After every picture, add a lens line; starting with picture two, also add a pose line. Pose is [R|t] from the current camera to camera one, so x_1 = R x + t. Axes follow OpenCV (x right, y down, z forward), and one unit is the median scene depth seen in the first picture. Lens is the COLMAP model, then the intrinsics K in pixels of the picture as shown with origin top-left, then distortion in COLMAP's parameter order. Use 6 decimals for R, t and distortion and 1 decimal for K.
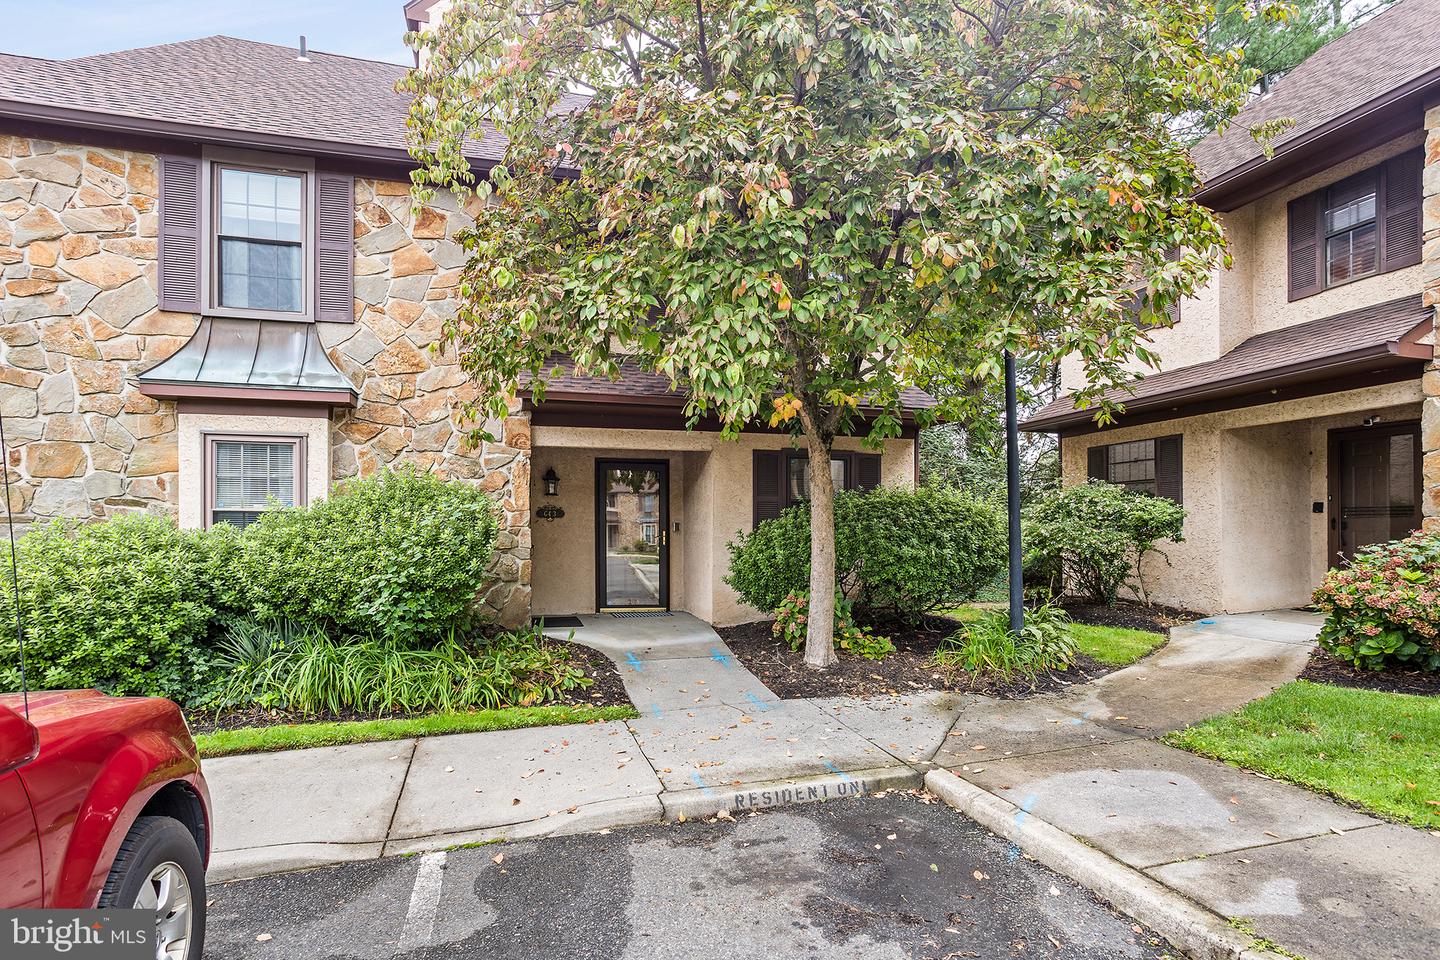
lens RADIAL K [[704.6, 0, 716.6], [0, 704.6, 463.9], [0, 0, 1]] dist [-0.041113, 0.029076]
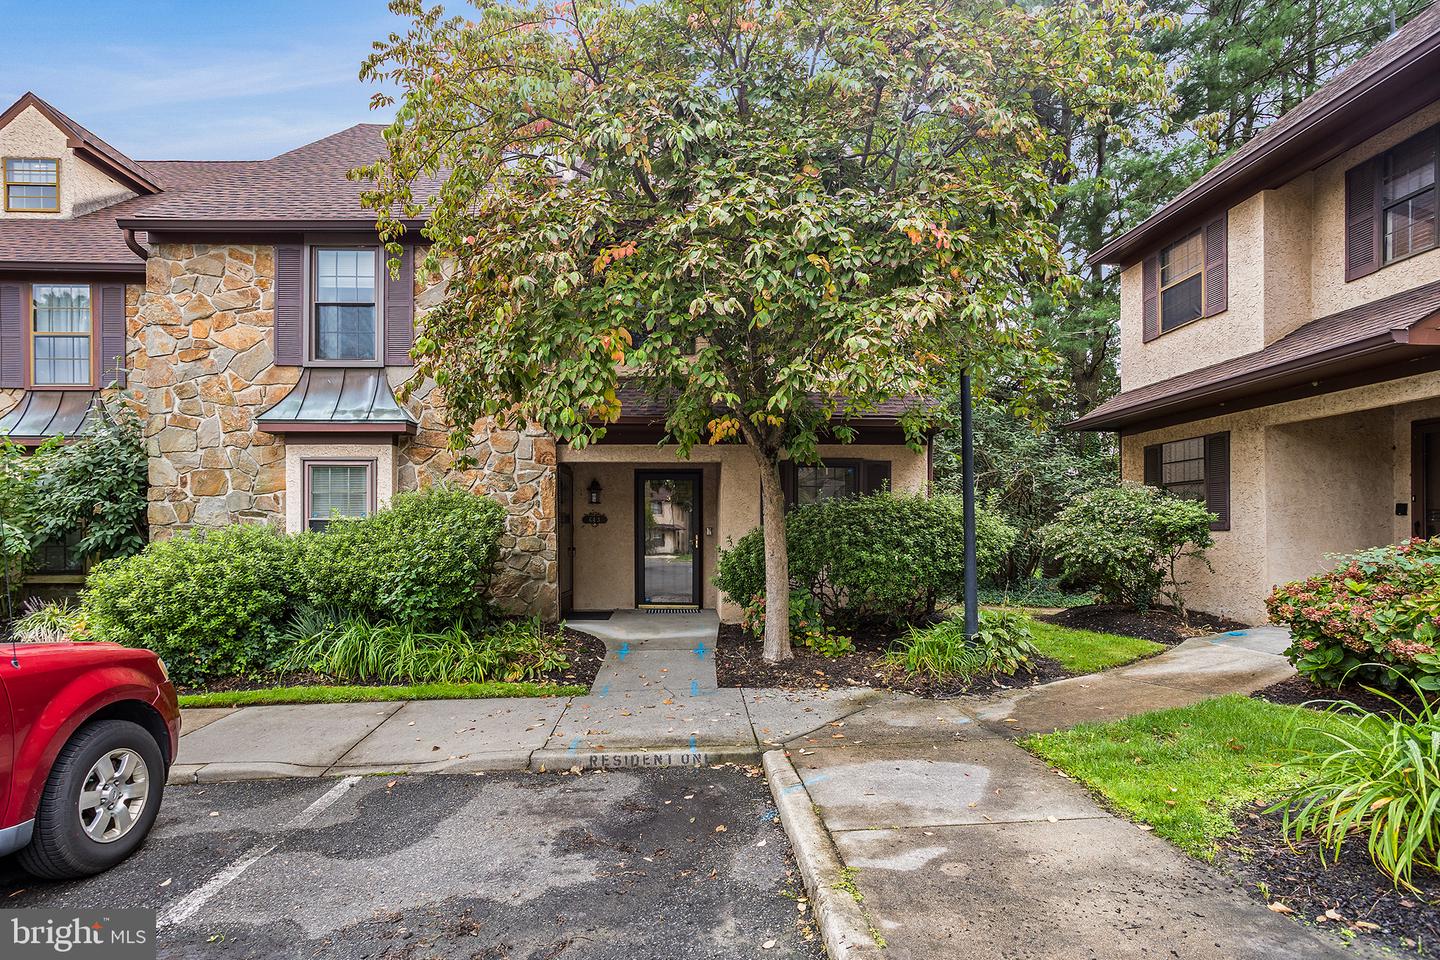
lens RADIAL K [[704.6, 0, 716.6], [0, 704.6, 463.9], [0, 0, 1]] dist [-0.041113, 0.029076]
pose [[0.974313, -0.021443, -0.224176, 0.317220], [0.021575, 0.999766, -0.001865, -0.019109], [0.224163, -0.003020, 0.974547, -0.088126]]
